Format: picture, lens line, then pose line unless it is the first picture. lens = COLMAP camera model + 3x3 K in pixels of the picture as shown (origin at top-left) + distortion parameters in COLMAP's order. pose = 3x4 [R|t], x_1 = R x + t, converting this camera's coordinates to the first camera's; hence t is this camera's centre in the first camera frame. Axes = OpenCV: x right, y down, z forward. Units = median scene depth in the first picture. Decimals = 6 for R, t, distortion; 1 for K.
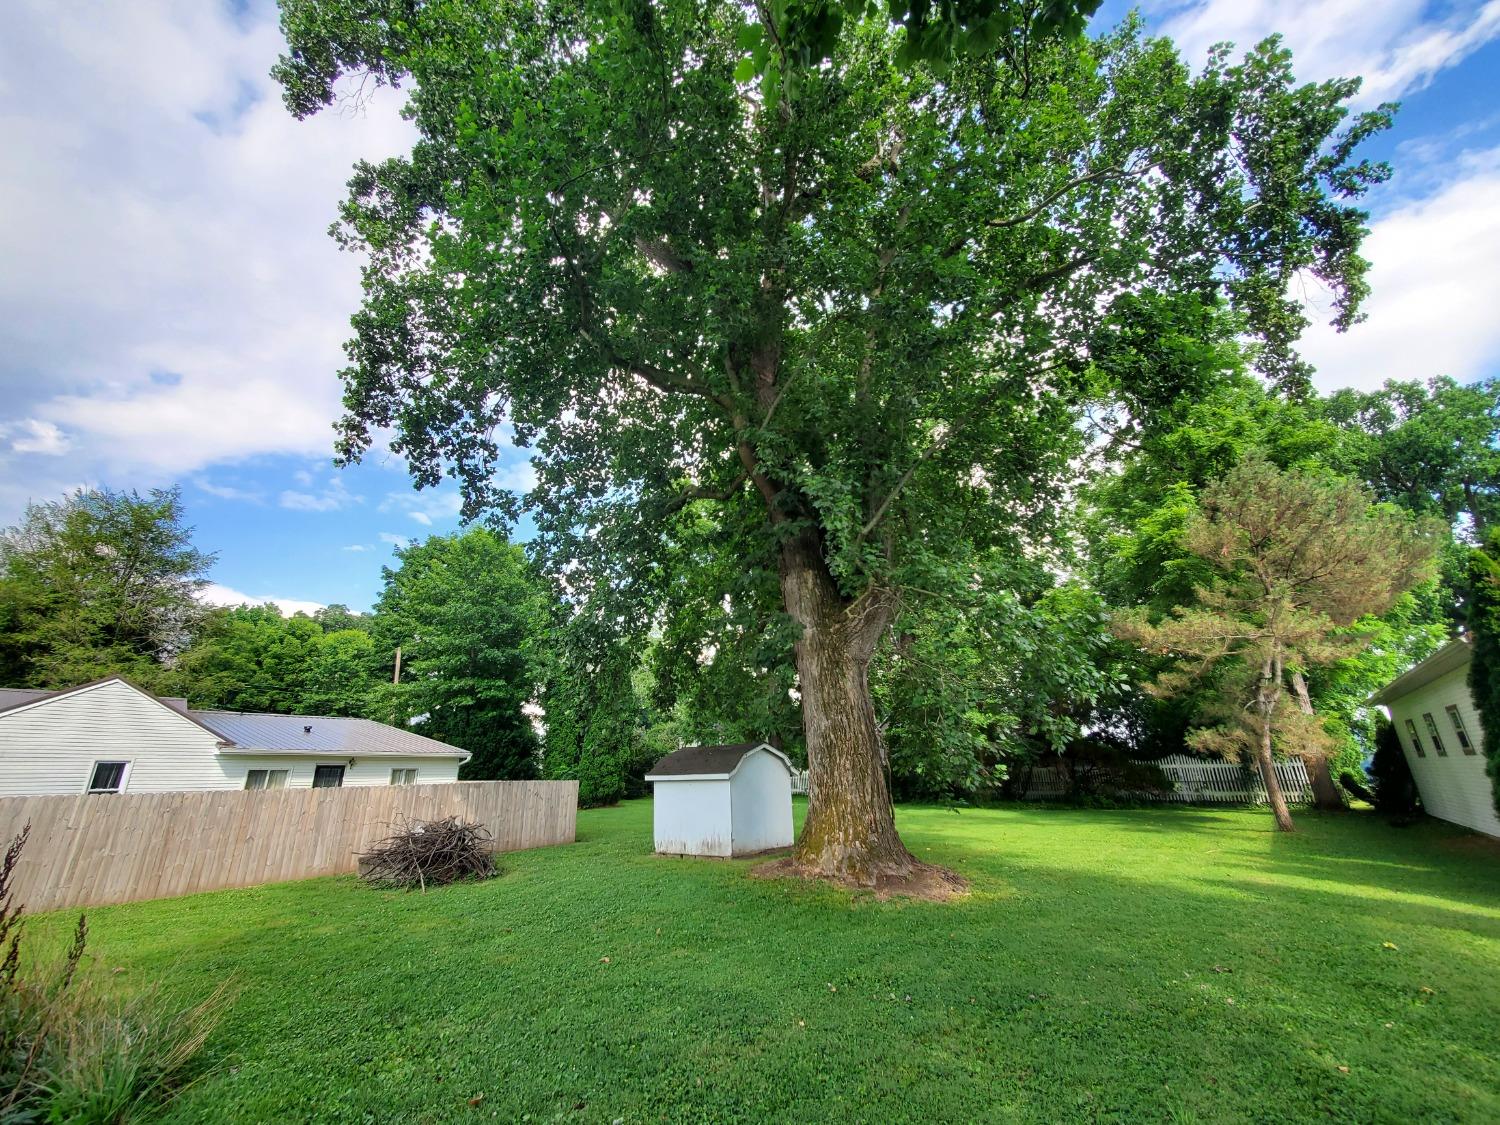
lens RADIAL K [[603.5, 0, 752.2], [0, 603.5, 554.2], [0, 0, 1]] dist [-0.001189, 0.000476]
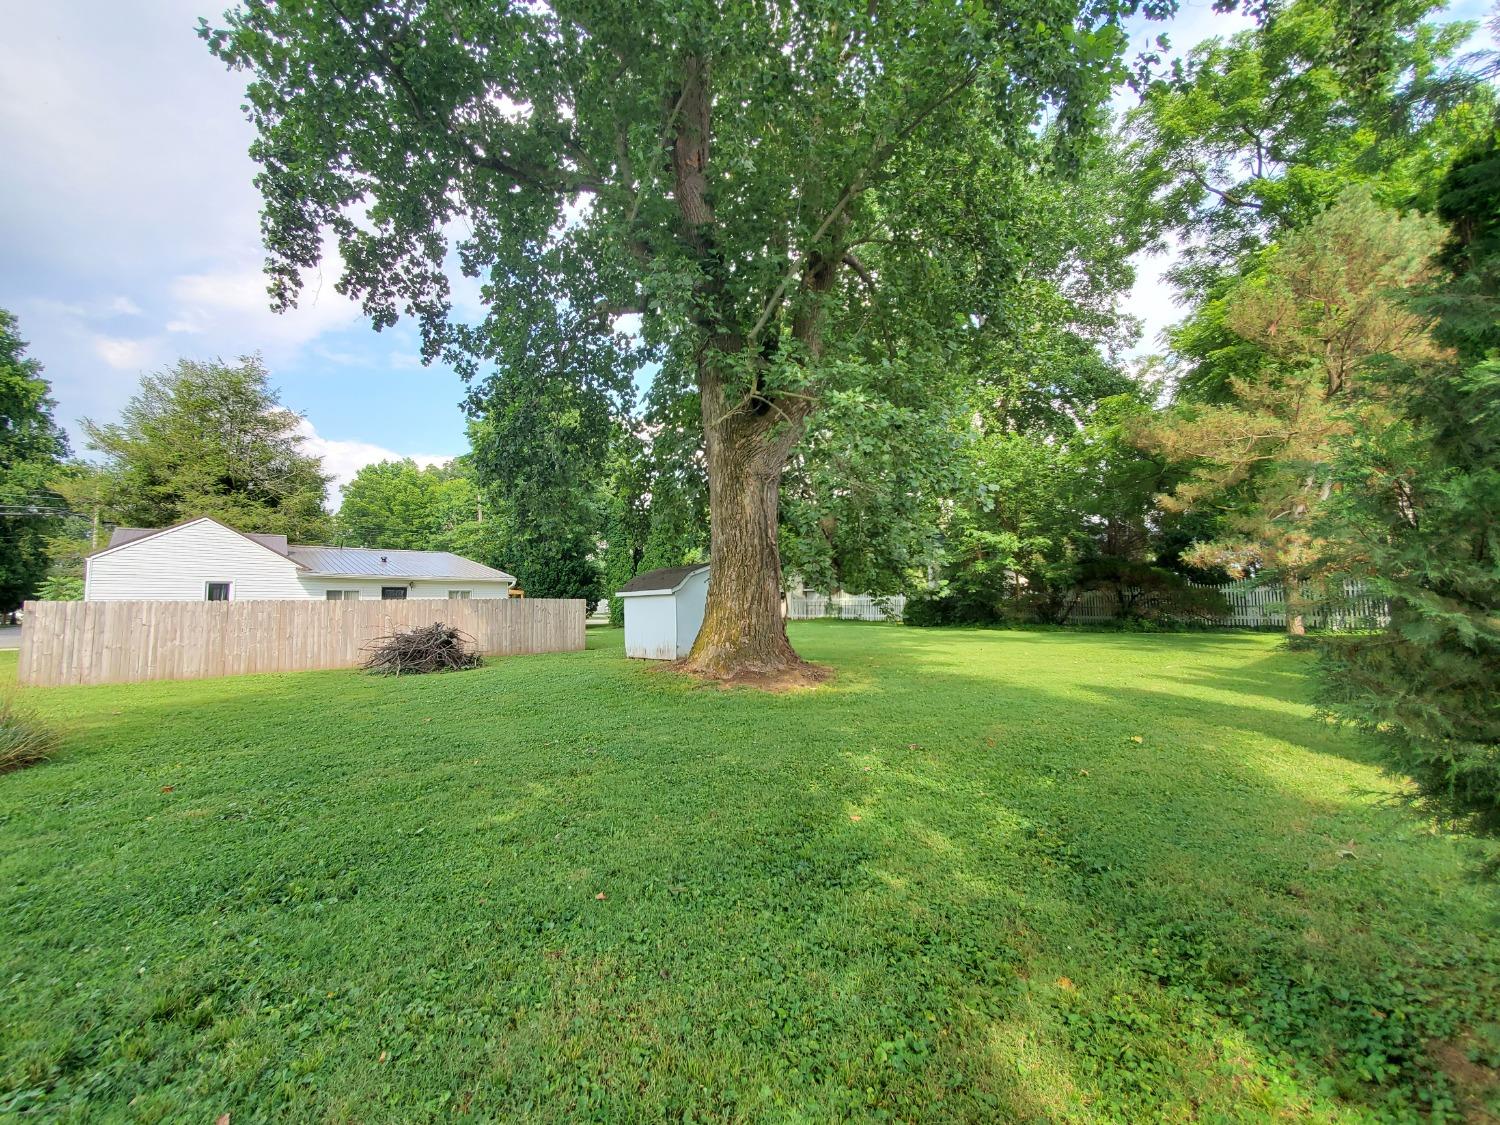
lens RADIAL K [[603.5, 0, 751.7], [0, 603.5, 556.7], [0, 0, 1]] dist [-0.001189, 0.000476]
pose [[0.981924, -0.011806, -0.188907, 0.254107], [0.061453, 0.963868, 0.259193, 0.035770], [0.179021, -0.266117, 0.947171, 0.027080]]
